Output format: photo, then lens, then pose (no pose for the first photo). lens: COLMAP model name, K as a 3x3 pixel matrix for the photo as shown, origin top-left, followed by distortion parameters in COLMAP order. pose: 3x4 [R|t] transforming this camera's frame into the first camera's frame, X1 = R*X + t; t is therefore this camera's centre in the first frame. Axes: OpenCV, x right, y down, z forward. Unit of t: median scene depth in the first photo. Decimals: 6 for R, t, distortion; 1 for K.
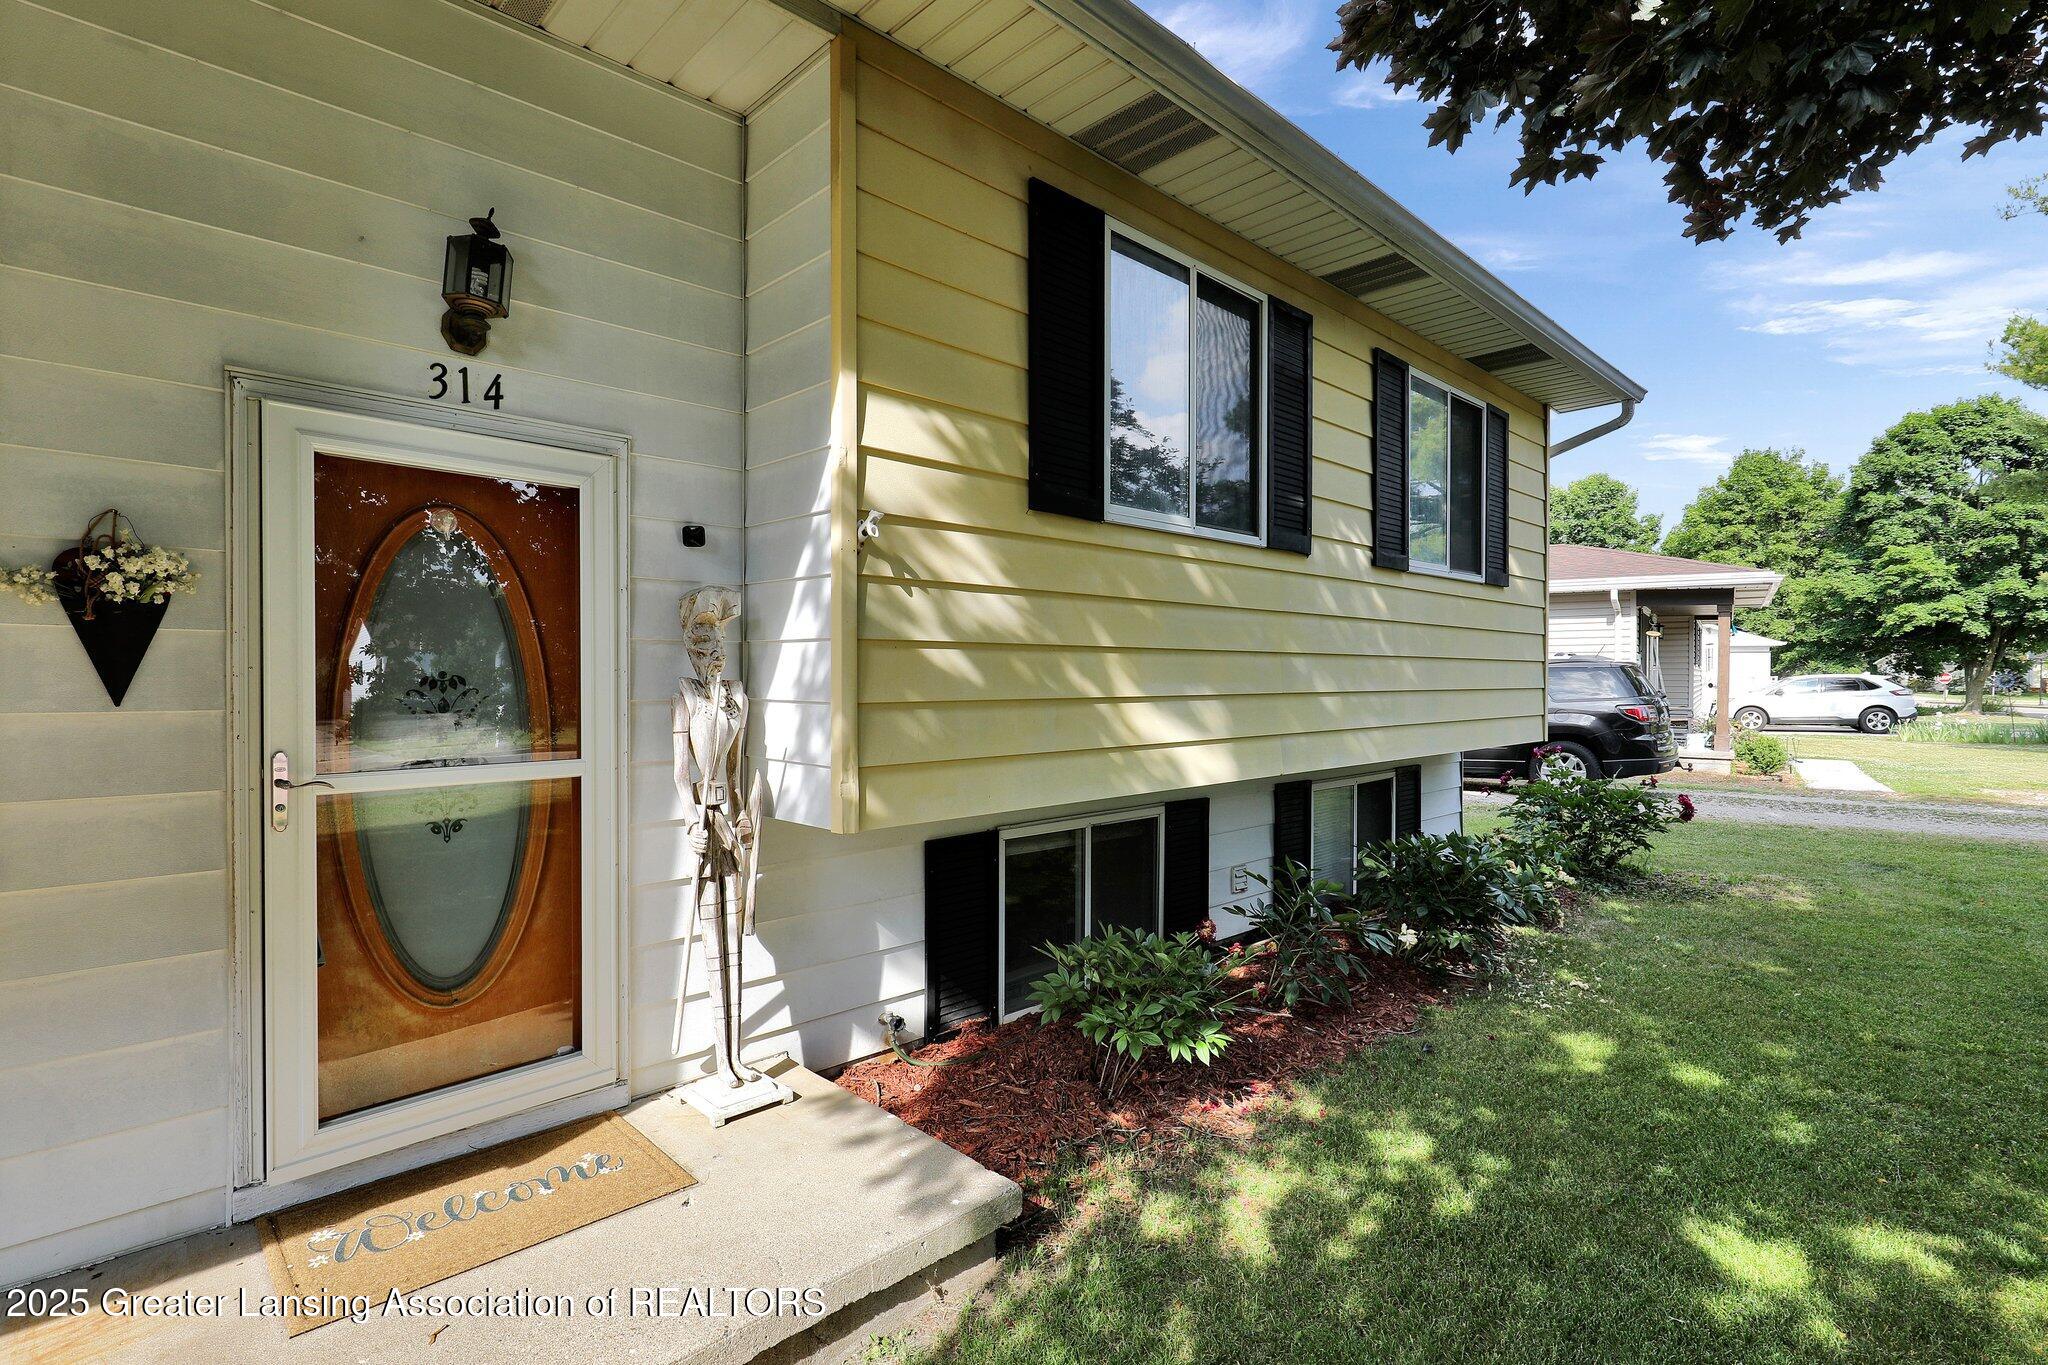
lens RADIAL K [[982.3, 0, 1021.6], [0, 982.3, 680.9], [0, 0, 1]] dist [0.001677, 0.000206]
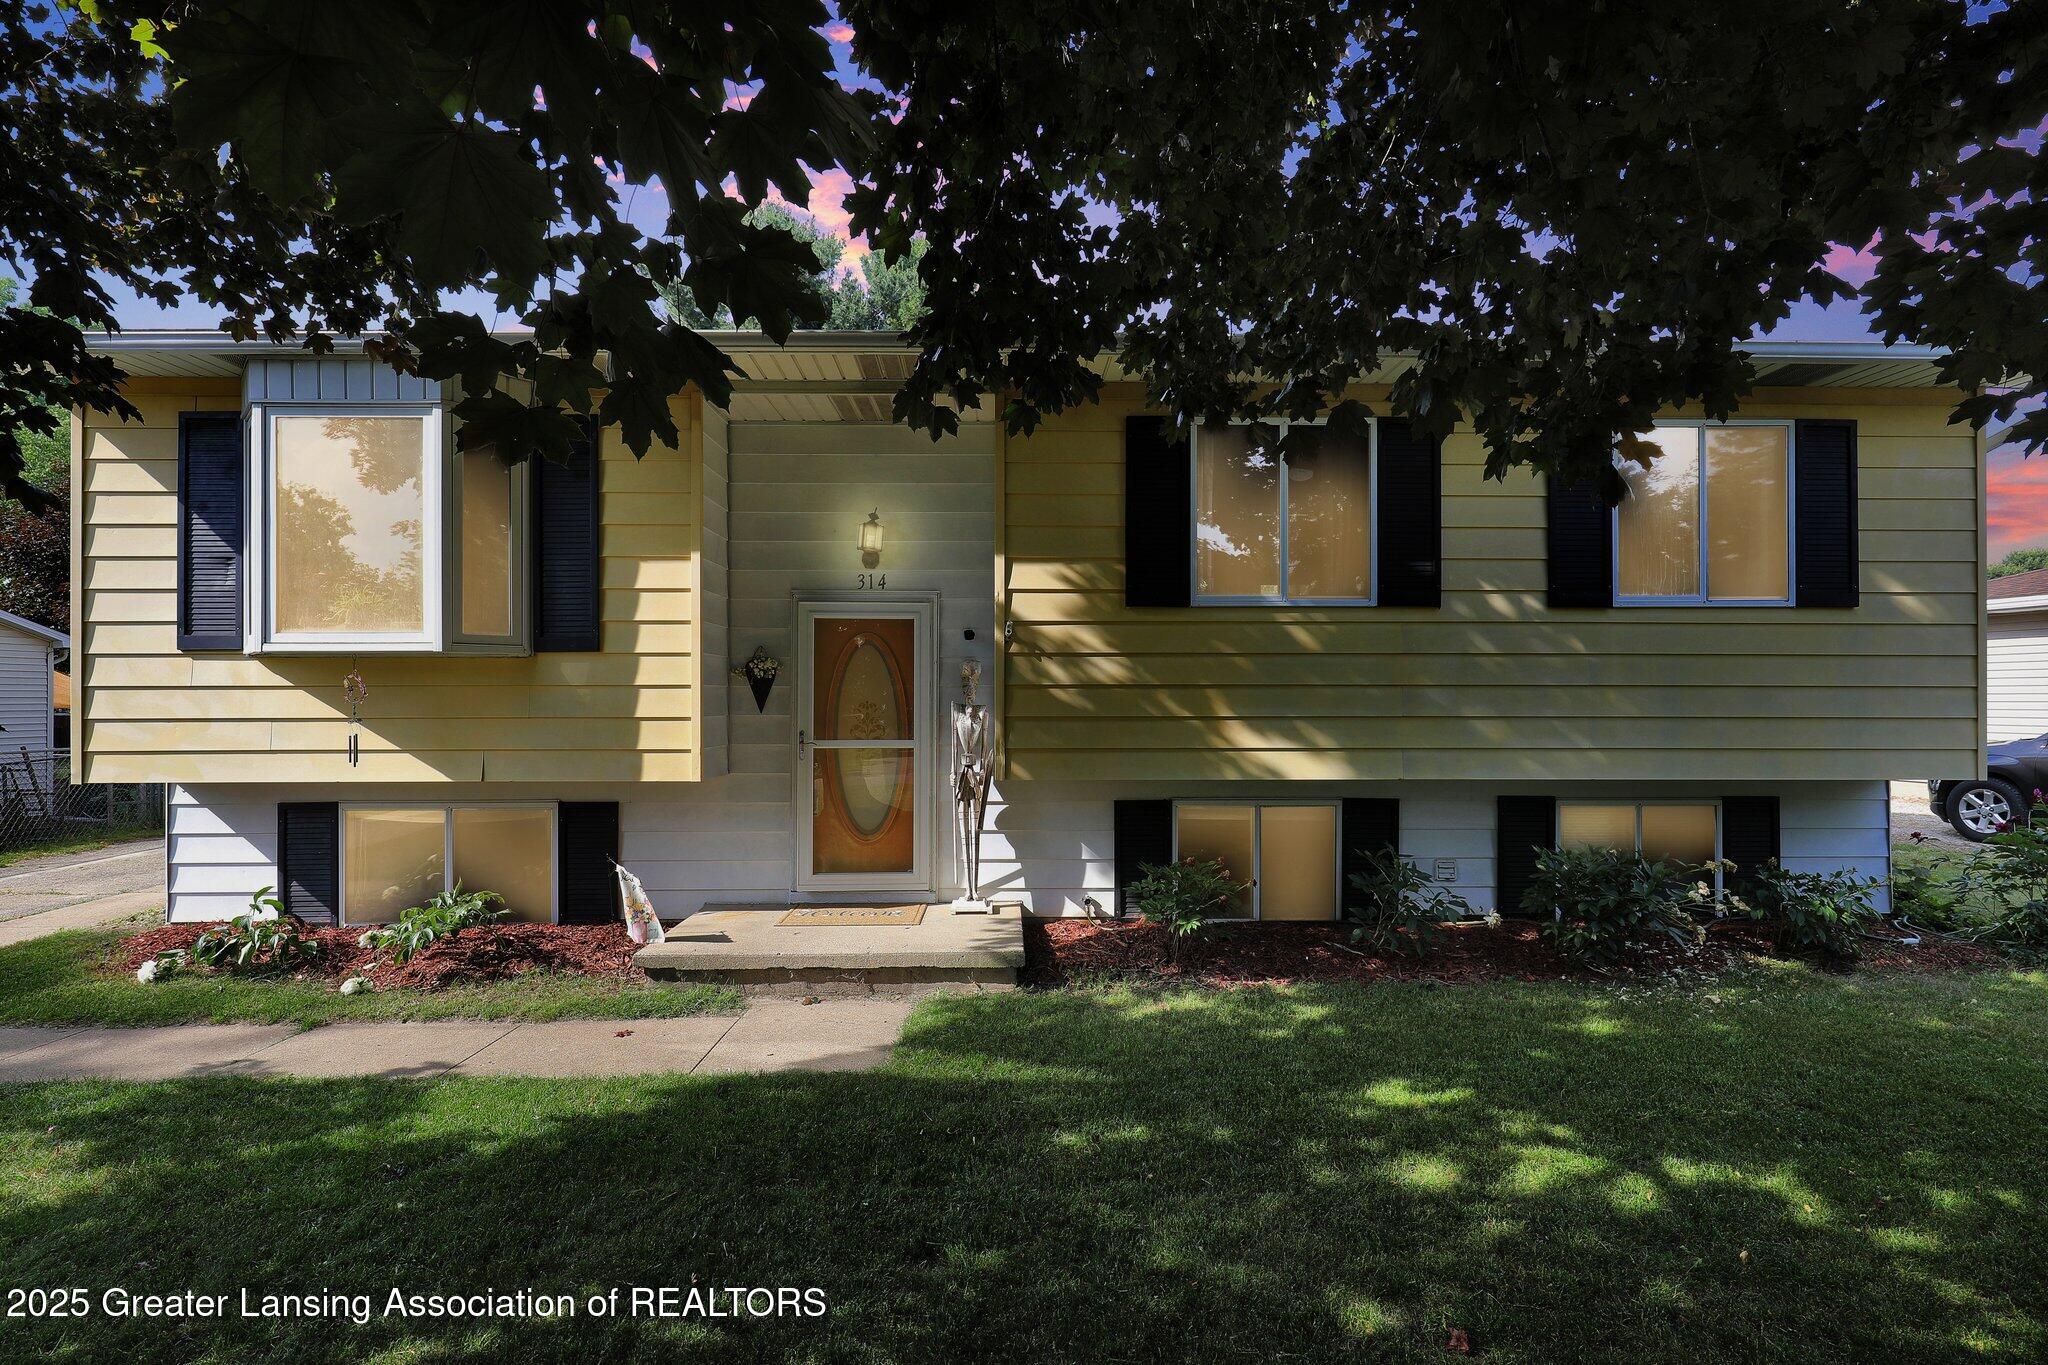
lens RADIAL K [[949.4, 0, 1024.1], [0, 949.4, 691.3], [0, 0, 1]] dist [-0.001067, 0.000451]
pose [[0.739509, -0.006418, -0.673116, 1.235256], [-0.003874, 0.999897, -0.013791, -0.002931], [0.673136, 0.012806, 0.739408, -0.442938]]
